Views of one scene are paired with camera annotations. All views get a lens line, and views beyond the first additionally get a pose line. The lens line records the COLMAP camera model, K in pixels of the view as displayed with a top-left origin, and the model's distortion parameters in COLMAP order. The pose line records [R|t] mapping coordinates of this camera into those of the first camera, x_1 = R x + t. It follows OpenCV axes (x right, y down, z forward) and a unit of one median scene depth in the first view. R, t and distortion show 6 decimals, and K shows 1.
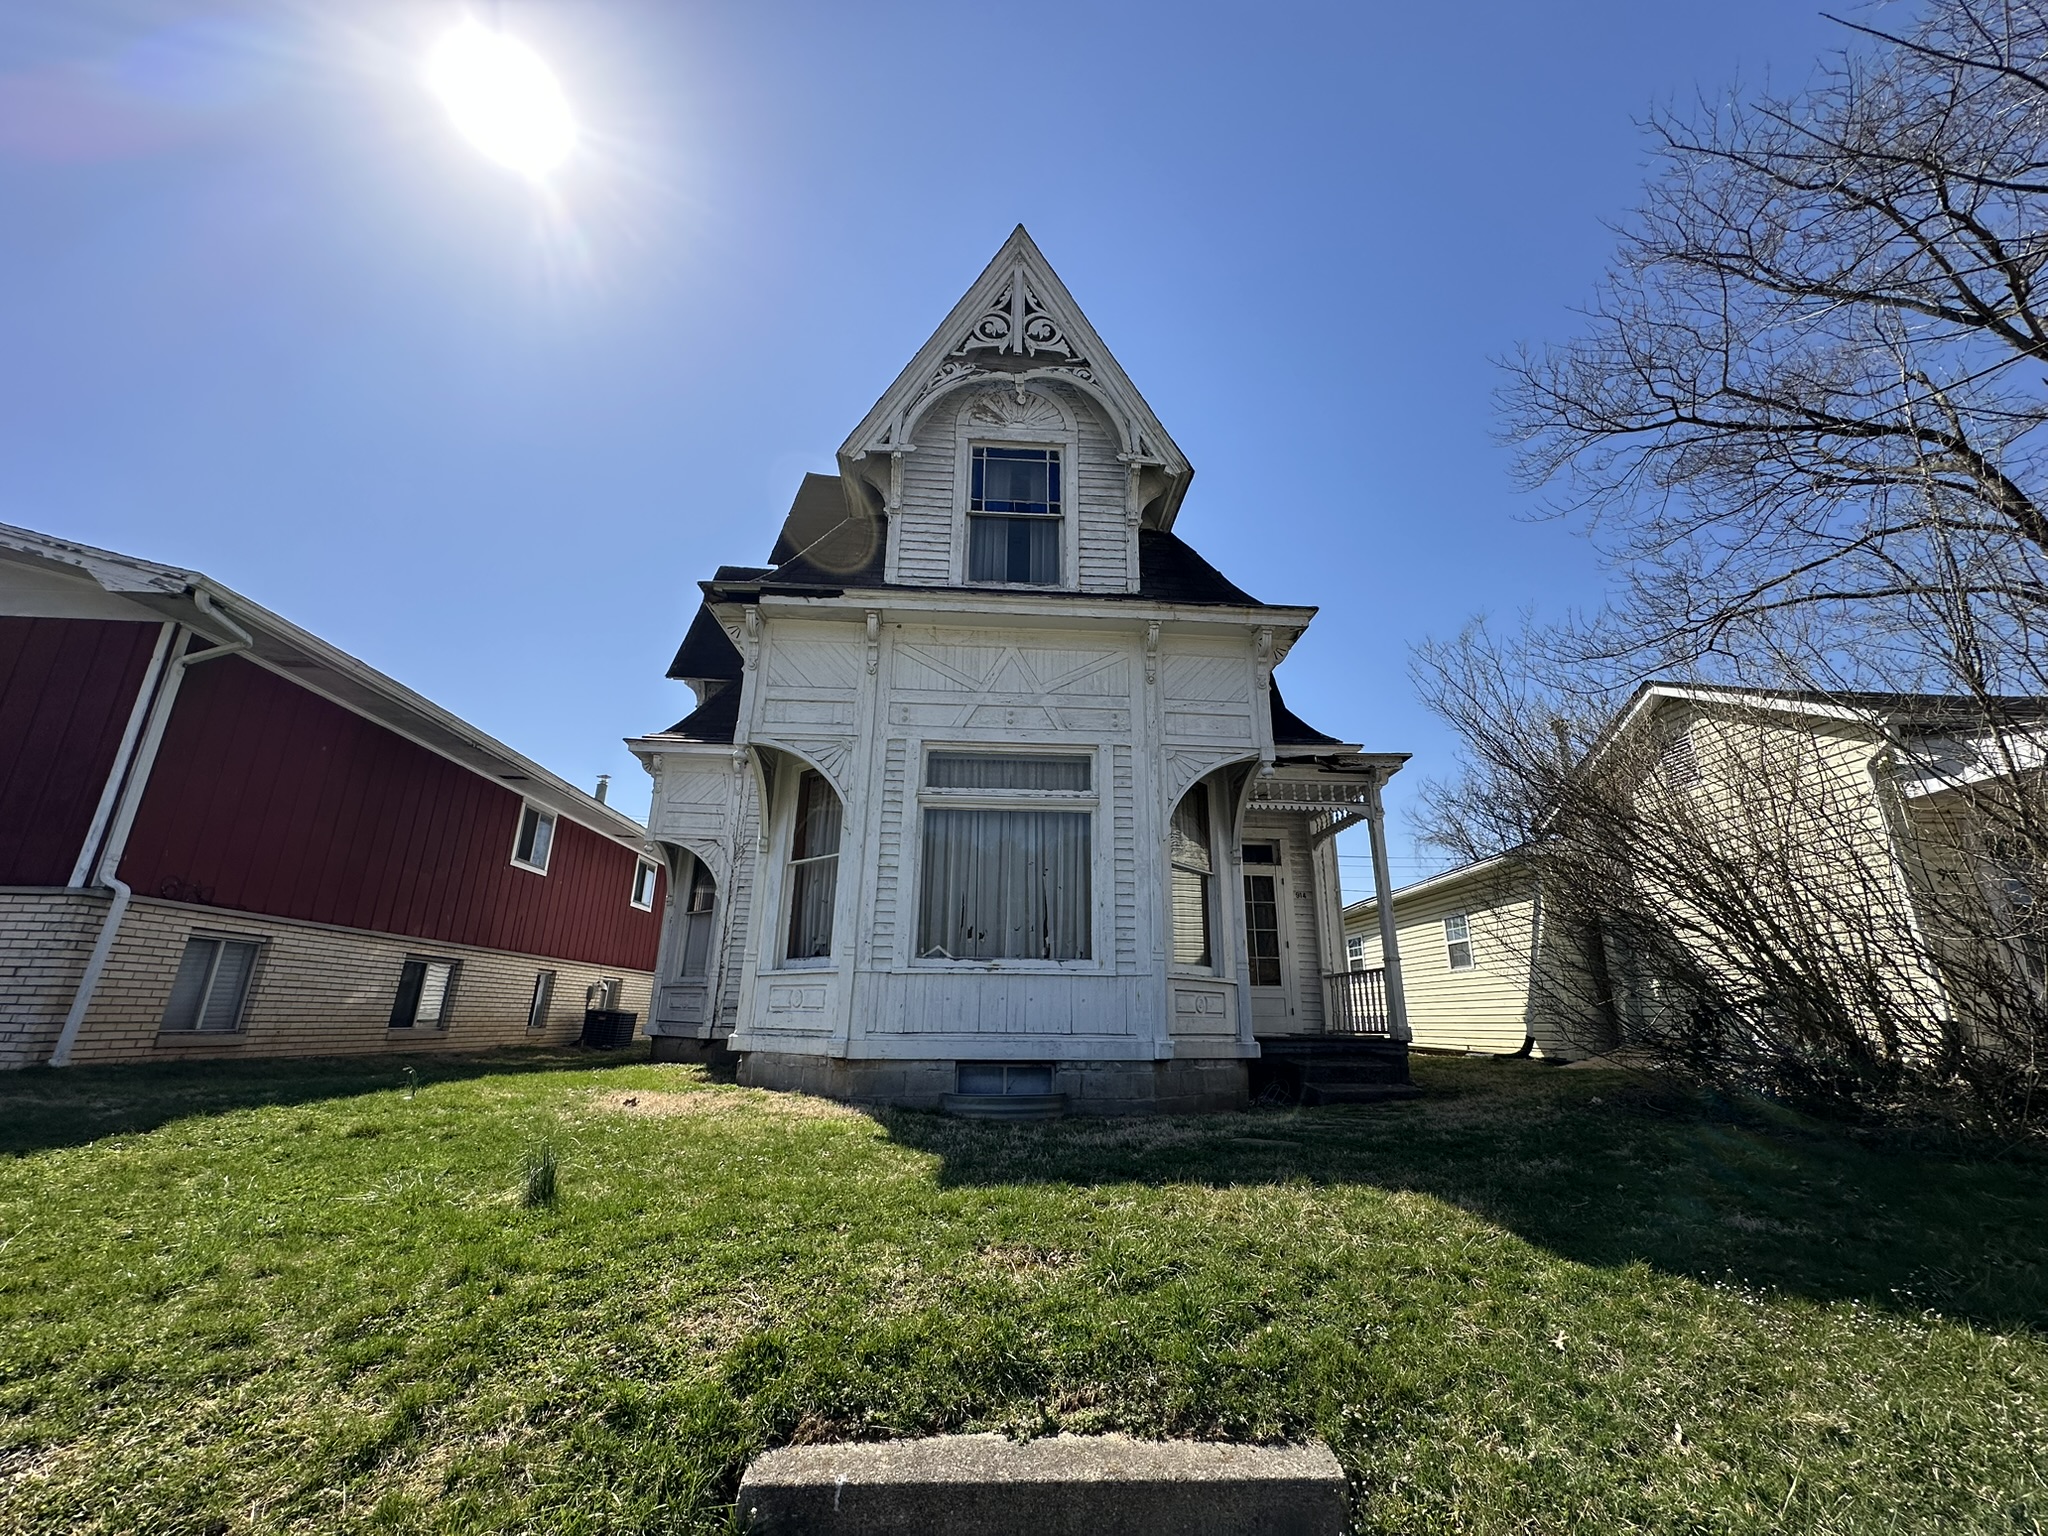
lens RADIAL K [[828.9, 0, 1020.5], [0, 828.9, 758.6], [0, 0, 1]] dist [0.011480, -0.000009]
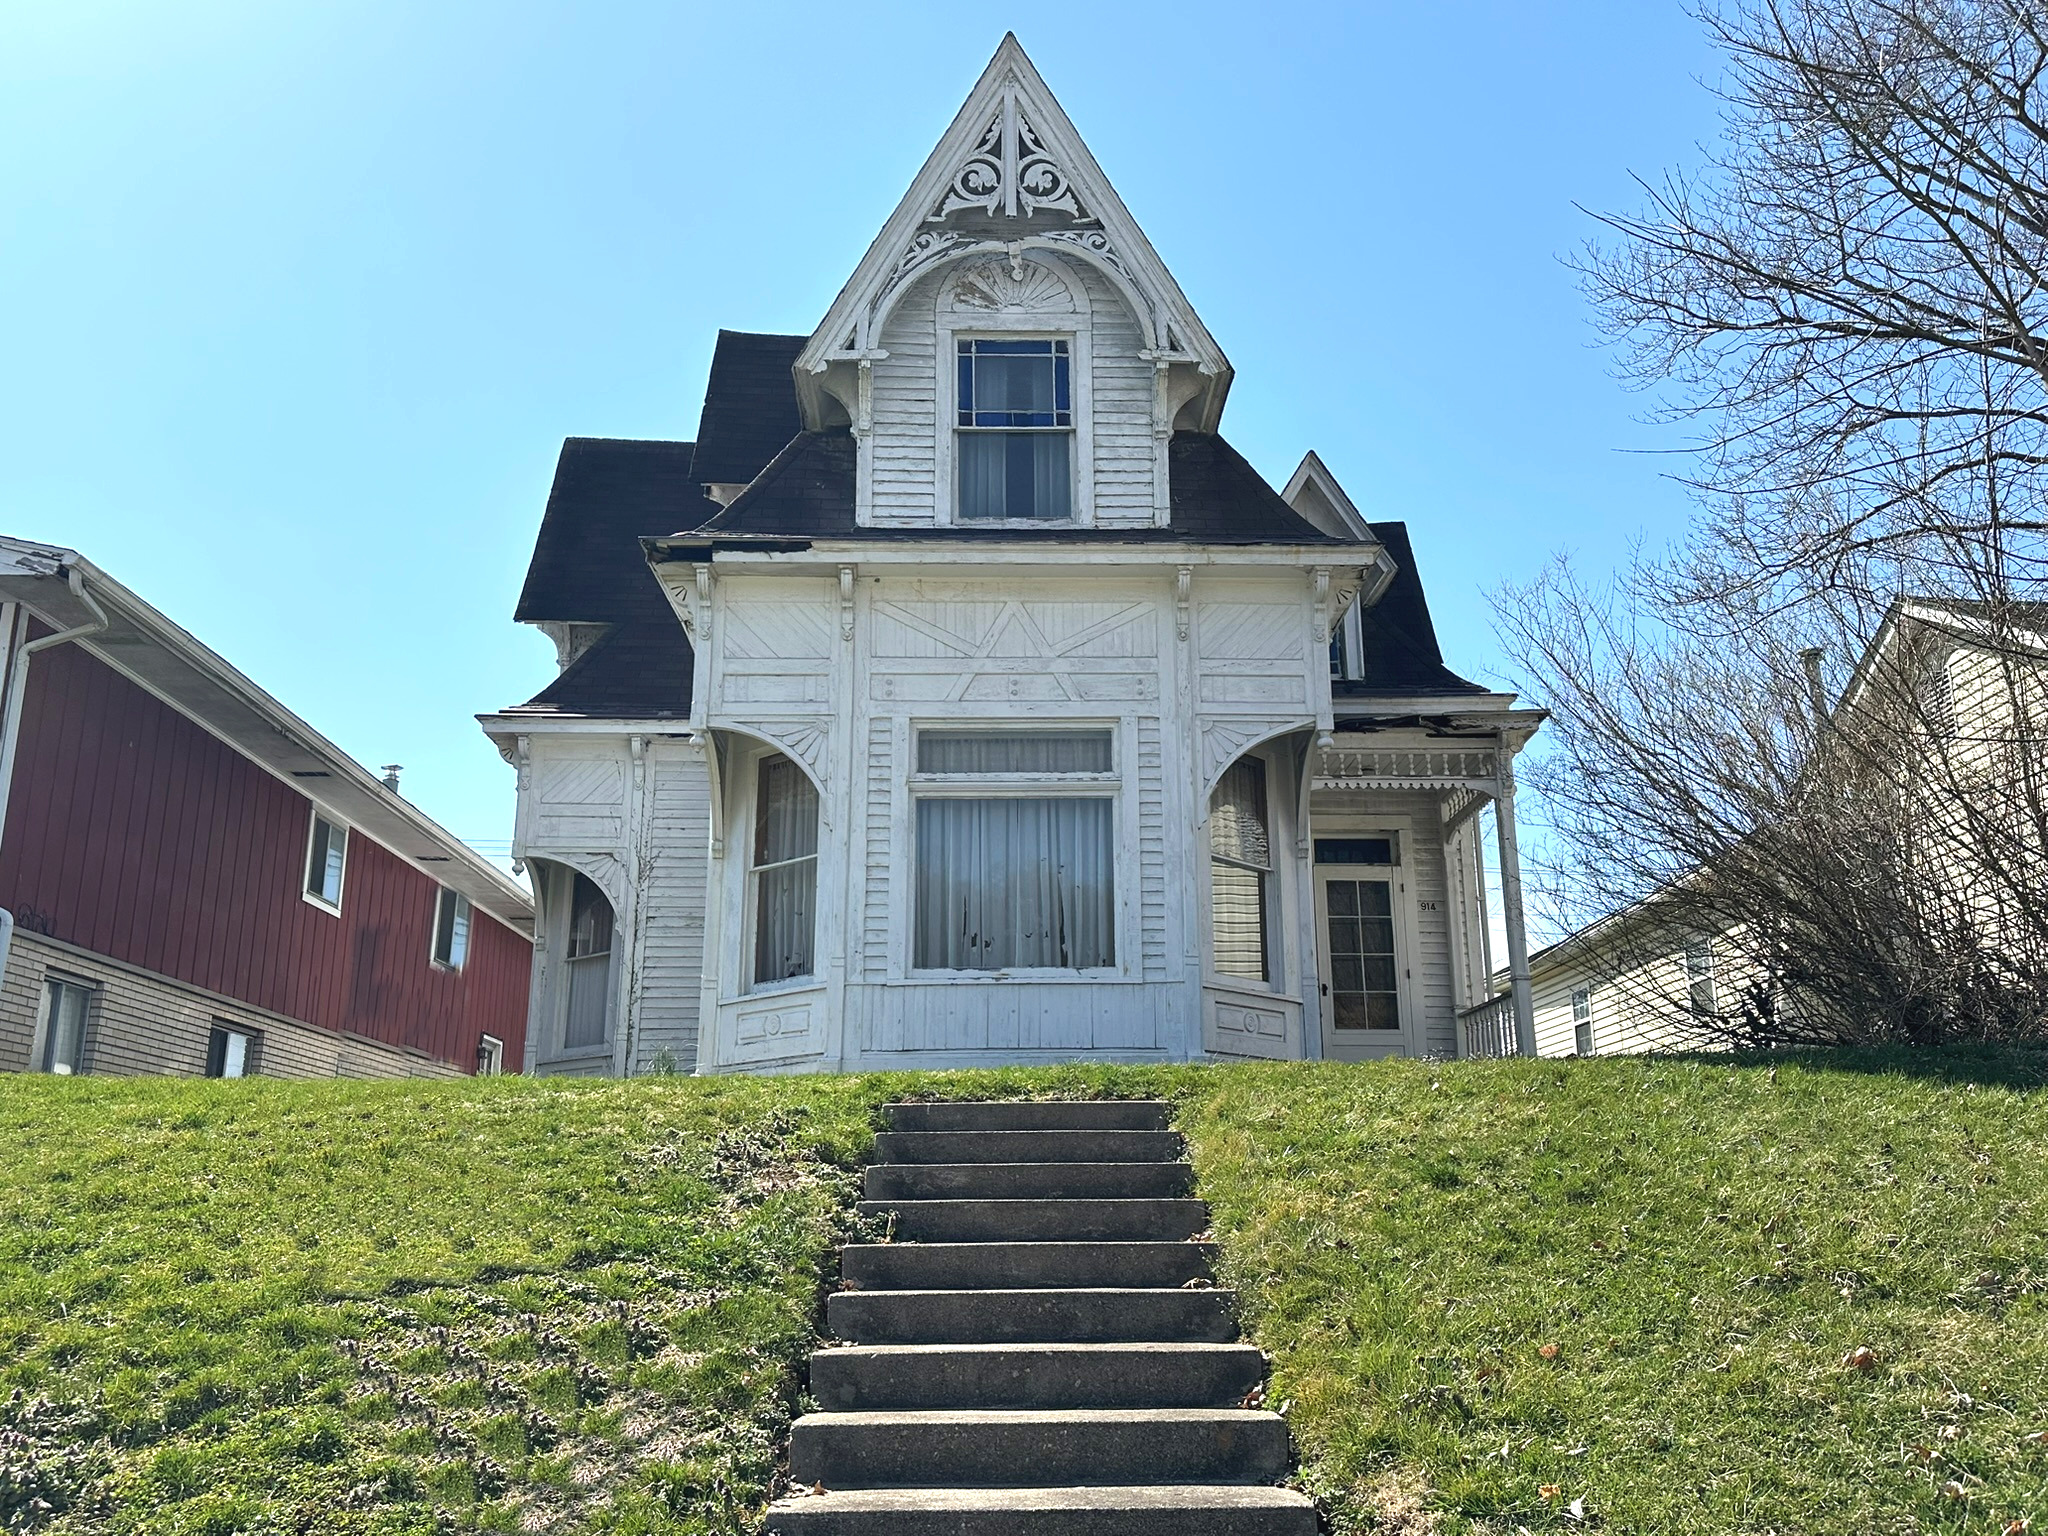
lens RADIAL K [[1651.6, 0, 1023.4], [0, 1651.6, 774.9], [0, 0, 1]] dist [0.164941, -0.289727]
pose [[0.999376, -0.028527, -0.020852, 0.028818], [0.029389, 0.998674, 0.042274, -0.031148], [0.019619, -0.042861, 0.998888, -0.661892]]
